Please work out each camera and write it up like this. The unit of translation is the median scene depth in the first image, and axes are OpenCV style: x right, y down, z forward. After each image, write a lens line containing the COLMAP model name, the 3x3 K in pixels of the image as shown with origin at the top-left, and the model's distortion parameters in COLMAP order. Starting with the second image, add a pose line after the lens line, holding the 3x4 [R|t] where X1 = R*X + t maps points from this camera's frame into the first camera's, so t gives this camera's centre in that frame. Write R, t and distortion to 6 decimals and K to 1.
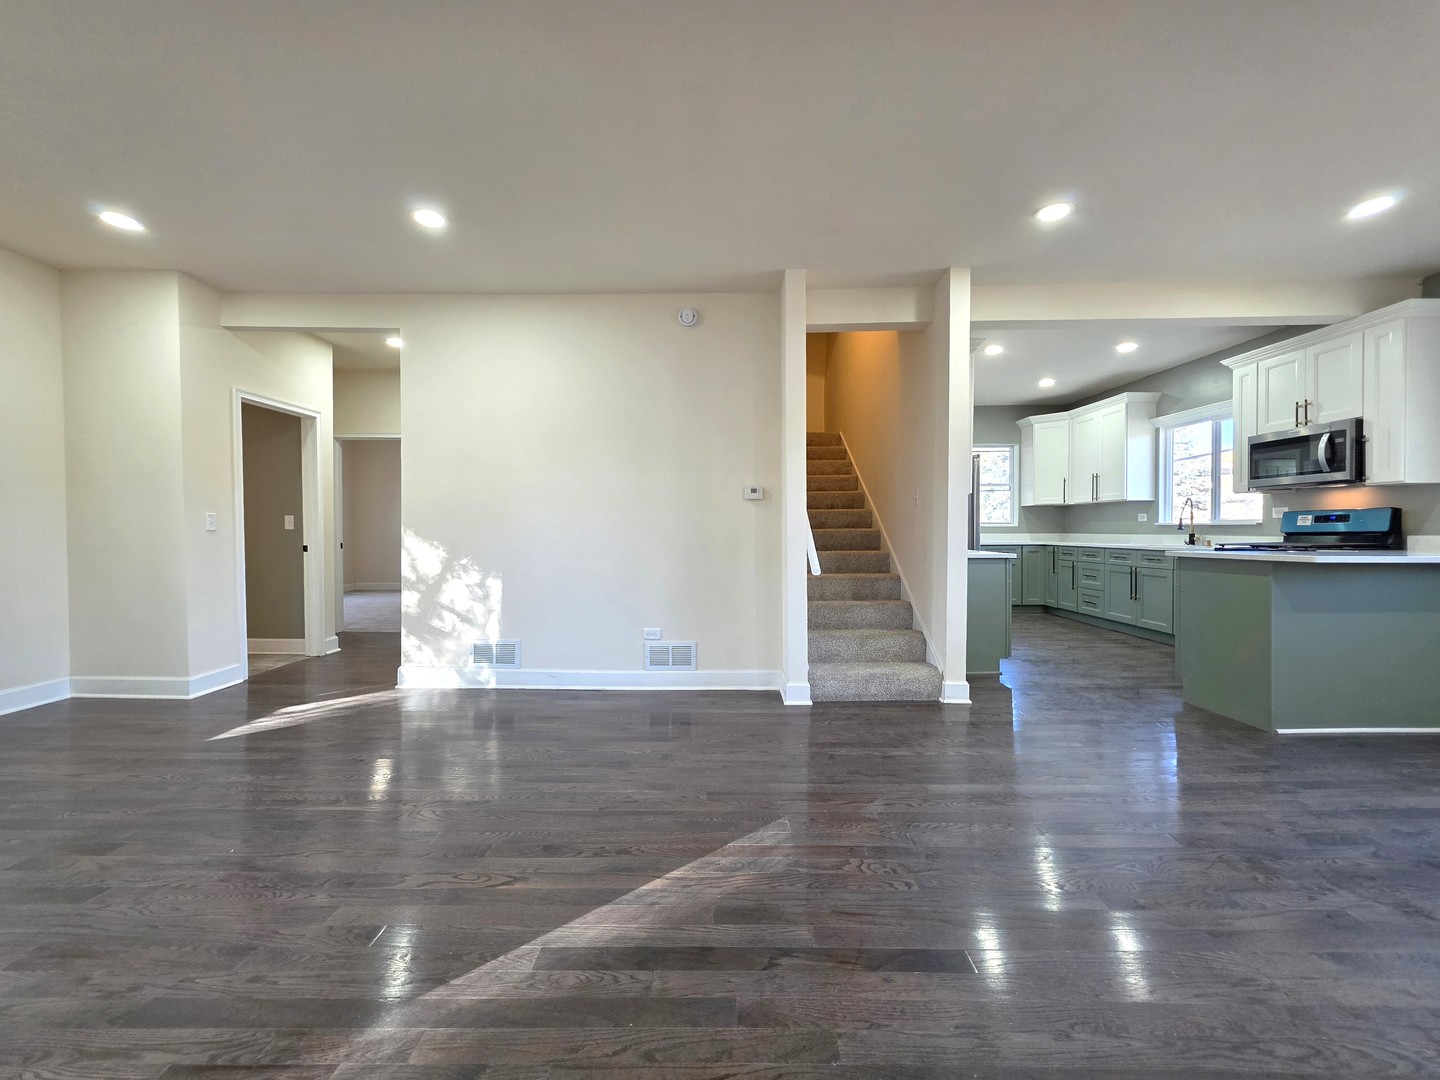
lens RADIAL K [[576.5, 0, 717.3], [0, 576.5, 534.8], [0, 0, 1]] dist [0.001609, 0.000641]
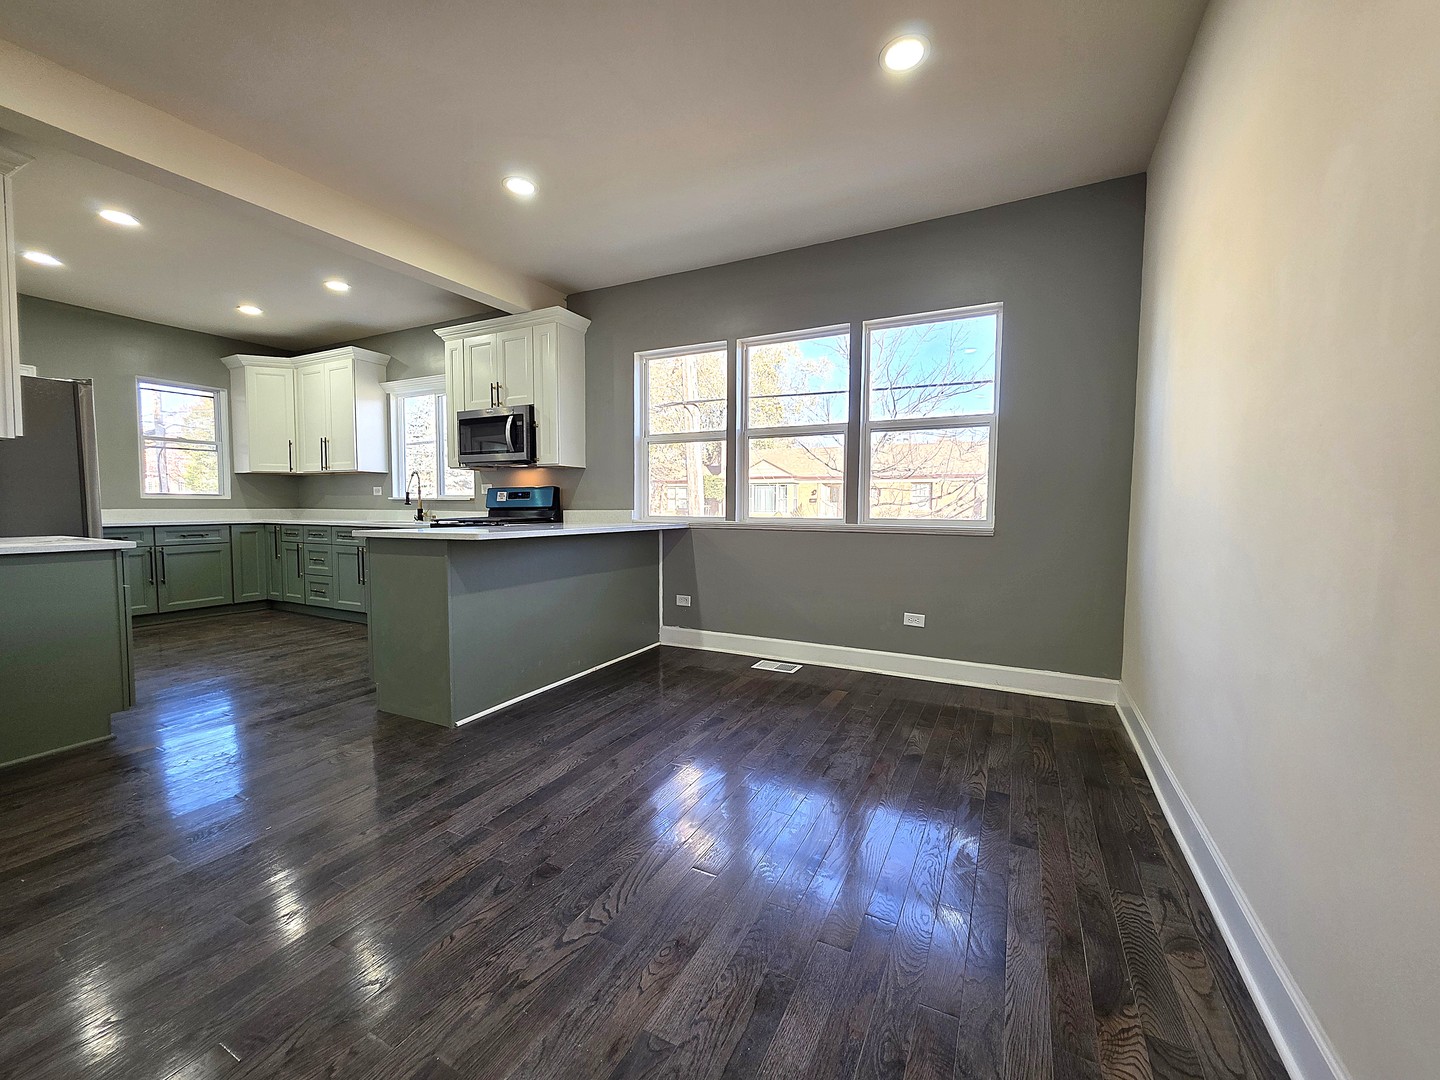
lens RADIAL K [[576.5, 0, 720.4], [0, 576.5, 538.6], [0, 0, 1]] dist [0.001609, 0.000641]
pose [[0.453968, -0.047765, 0.889737, 0.191312], [0.003622, 0.998653, 0.051764, -0.000476], [-0.891011, -0.020277, 0.453529, 0.115756]]
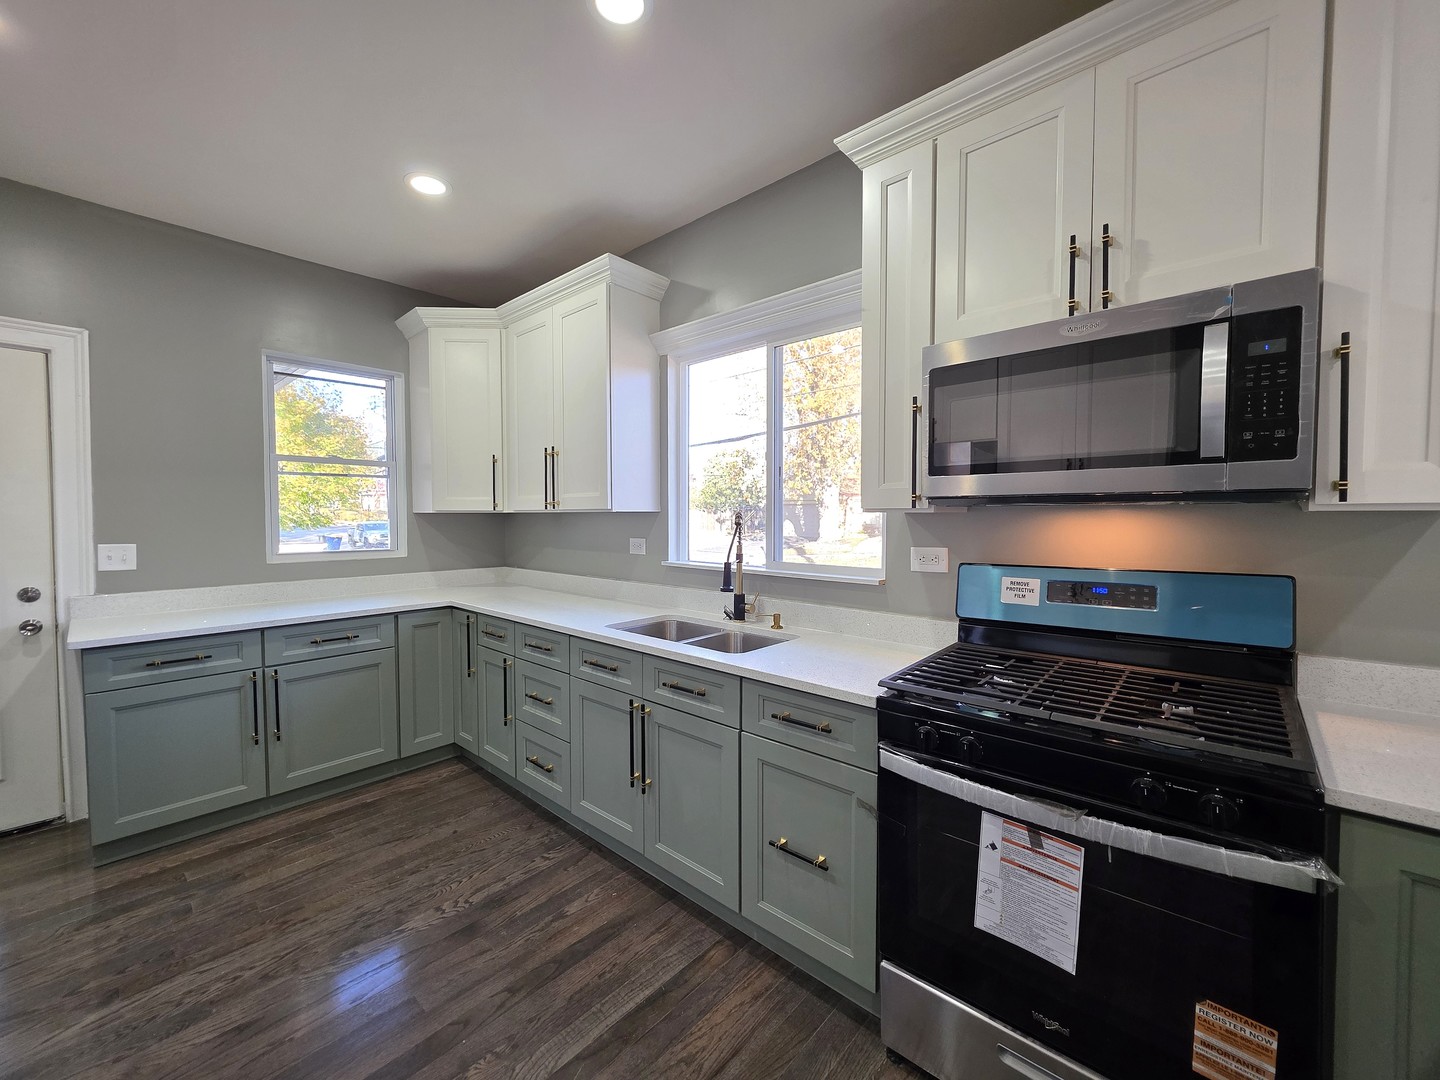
lens RADIAL K [[576.5, 0, 720.7], [0, 576.5, 539.7], [0, 0, 1]] dist [0.001609, 0.000641]
pose [[0.669260, -0.030400, 0.742406, 0.492150], [0.008357, 0.999407, 0.033390, -0.058525], [-0.742981, -0.016142, 0.669117, 0.723003]]
